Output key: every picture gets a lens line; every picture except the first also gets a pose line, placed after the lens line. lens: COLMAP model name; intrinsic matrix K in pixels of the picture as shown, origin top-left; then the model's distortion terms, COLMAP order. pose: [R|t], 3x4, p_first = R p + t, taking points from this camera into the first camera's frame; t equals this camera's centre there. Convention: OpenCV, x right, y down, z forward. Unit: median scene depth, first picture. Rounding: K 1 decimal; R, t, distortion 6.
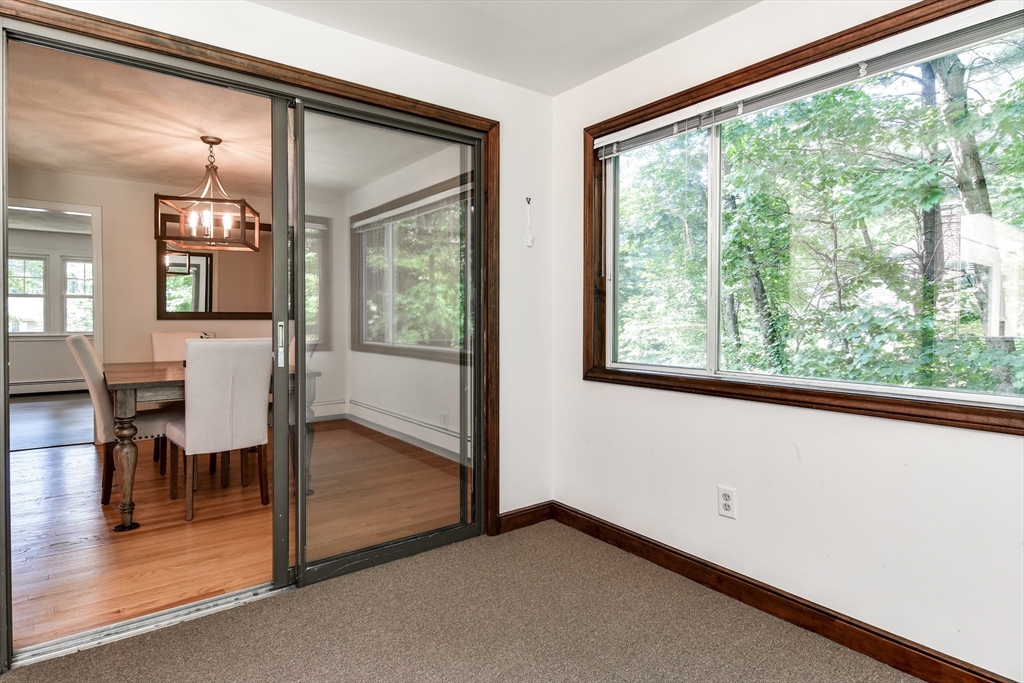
lens RADIAL K [[563.6, 0, 511.9], [0, 563.6, 310.1], [0, 0, 1]] dist [-0.000557, -0.000780]
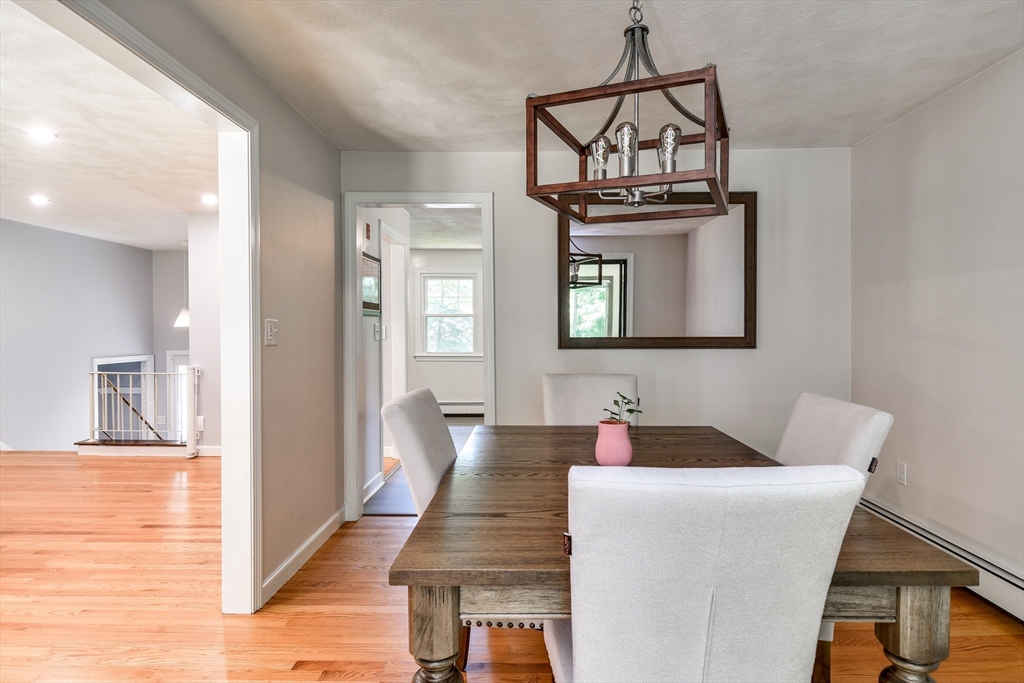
lens RADIAL K [[571.4, 0, 509.1], [0, 571.4, 334.1], [0, 0, 1]] dist [0.001907, -0.000766]
pose [[0.773619, 0.008935, -0.633588, -0.183292], [0.001292, 0.999876, 0.015677, -0.009425], [0.633650, -0.012947, 0.773512, 0.332296]]
